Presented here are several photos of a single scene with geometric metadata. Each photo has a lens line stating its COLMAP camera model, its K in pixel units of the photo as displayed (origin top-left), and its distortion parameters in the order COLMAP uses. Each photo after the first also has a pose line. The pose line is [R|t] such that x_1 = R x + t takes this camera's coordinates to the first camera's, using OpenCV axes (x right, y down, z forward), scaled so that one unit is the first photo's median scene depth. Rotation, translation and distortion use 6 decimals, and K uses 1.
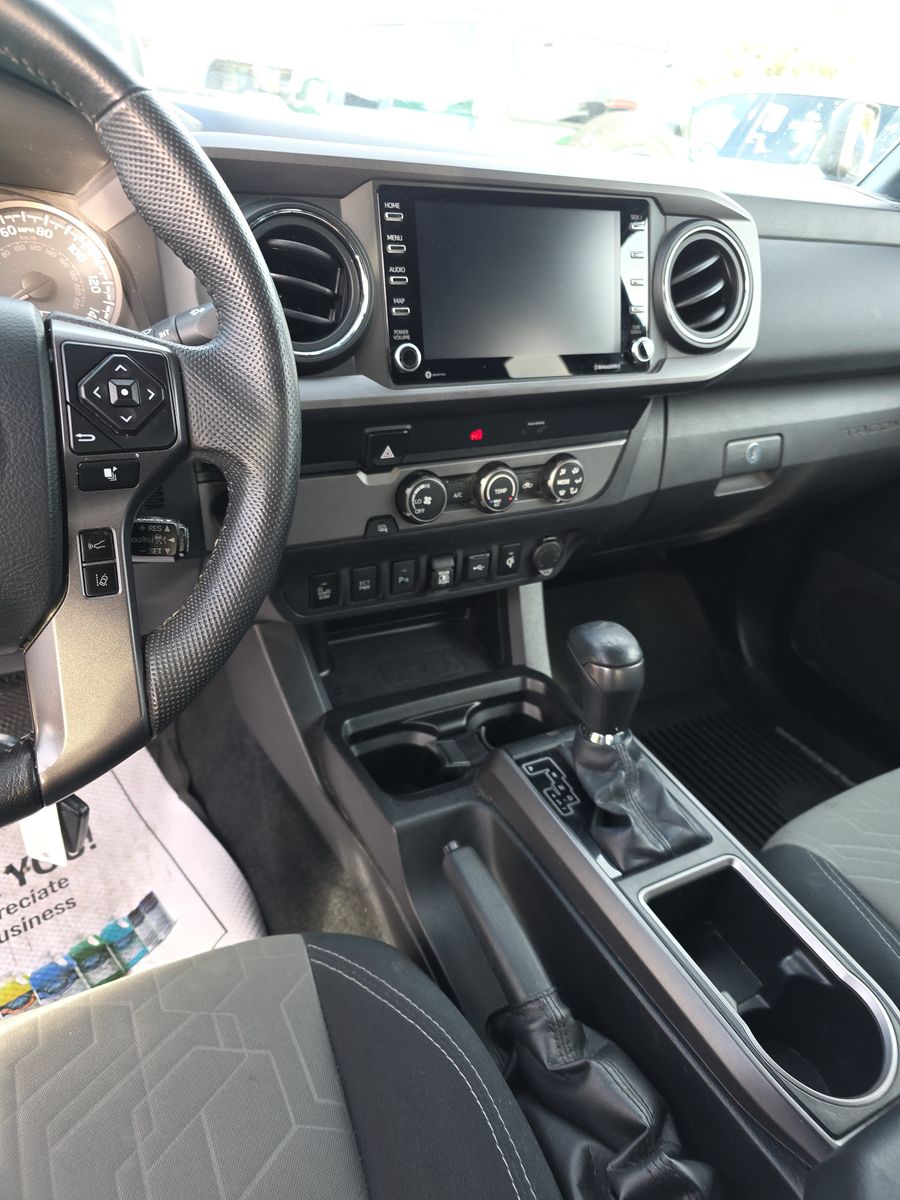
lens RADIAL K [[813.8, 0, 450.0], [0, 813.8, 600.0], [0, 0, 1]] dist [0.038108, 0.000441]
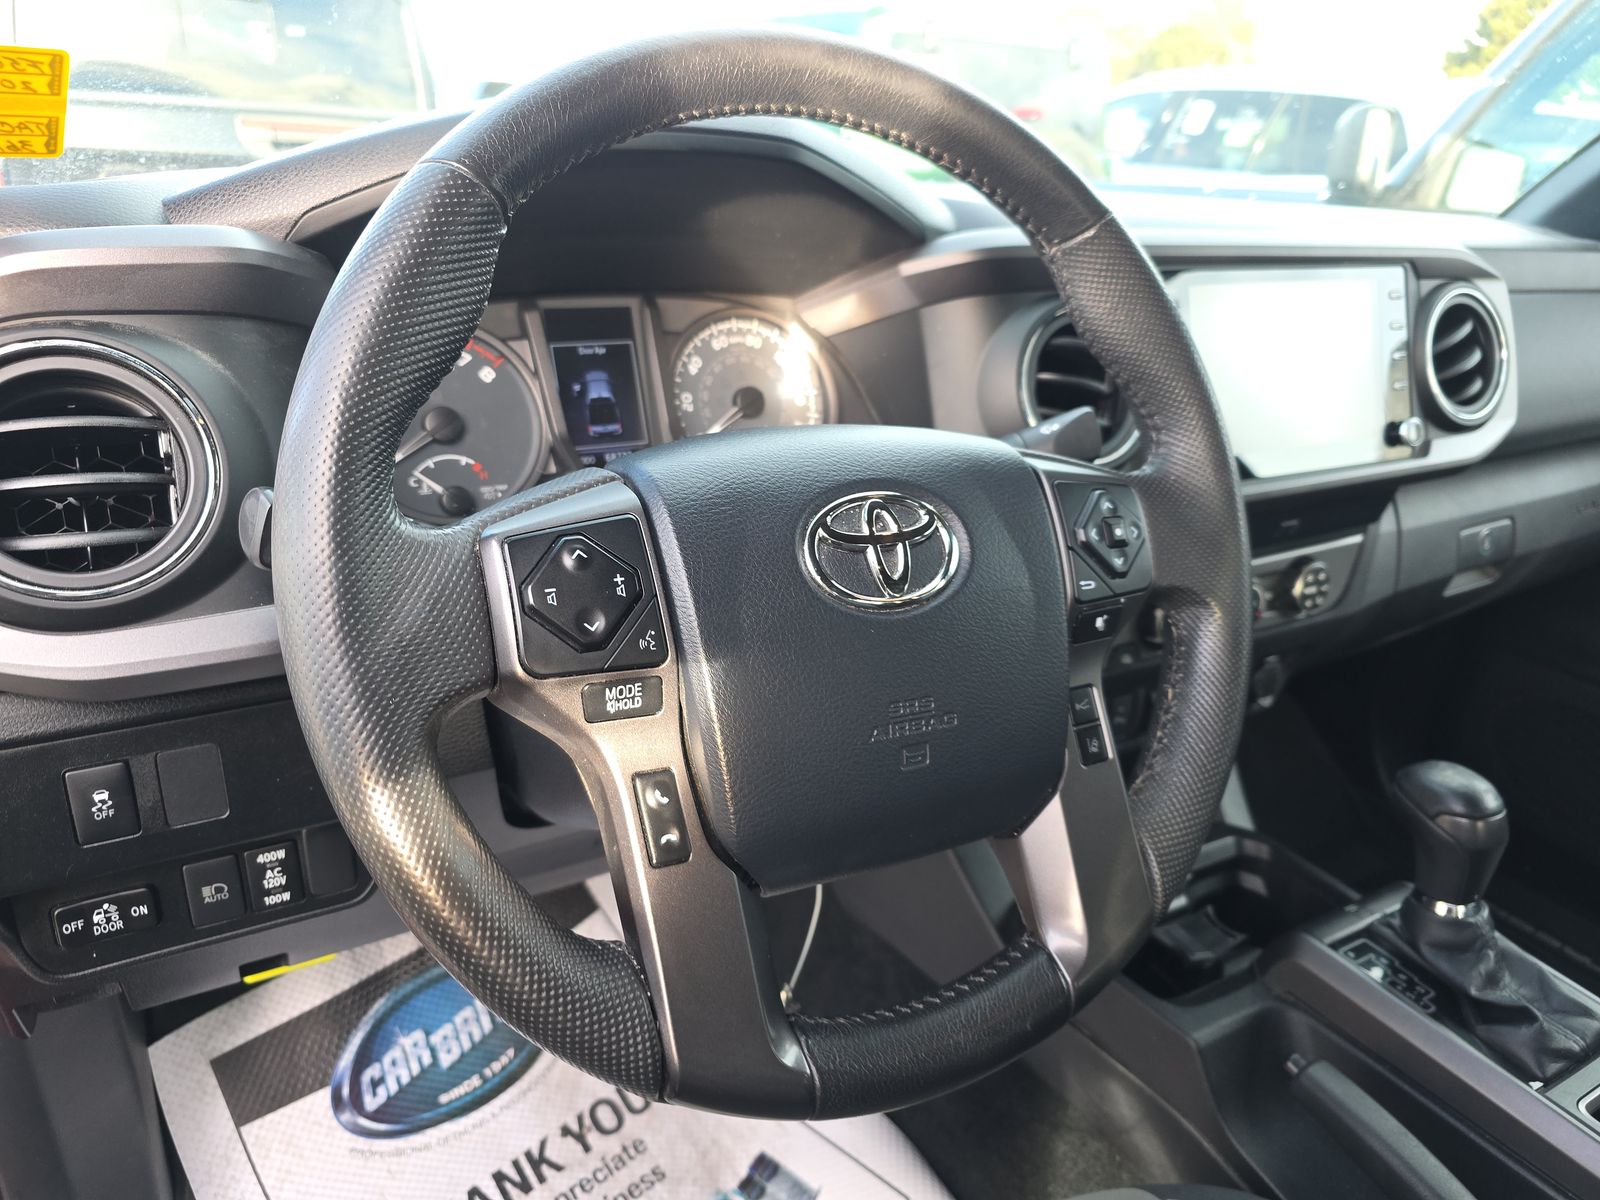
lens RADIAL K [[1093.1, 0, 800.0], [0, 1093.1, 600.0], [0, 0, 1]] dist [0.073450, -0.081846]
pose [[0.998576, -0.049419, 0.020085, -0.391659], [0.051521, 0.991077, -0.122932, -0.025608], [-0.013830, 0.123792, 0.992212, -0.089095]]
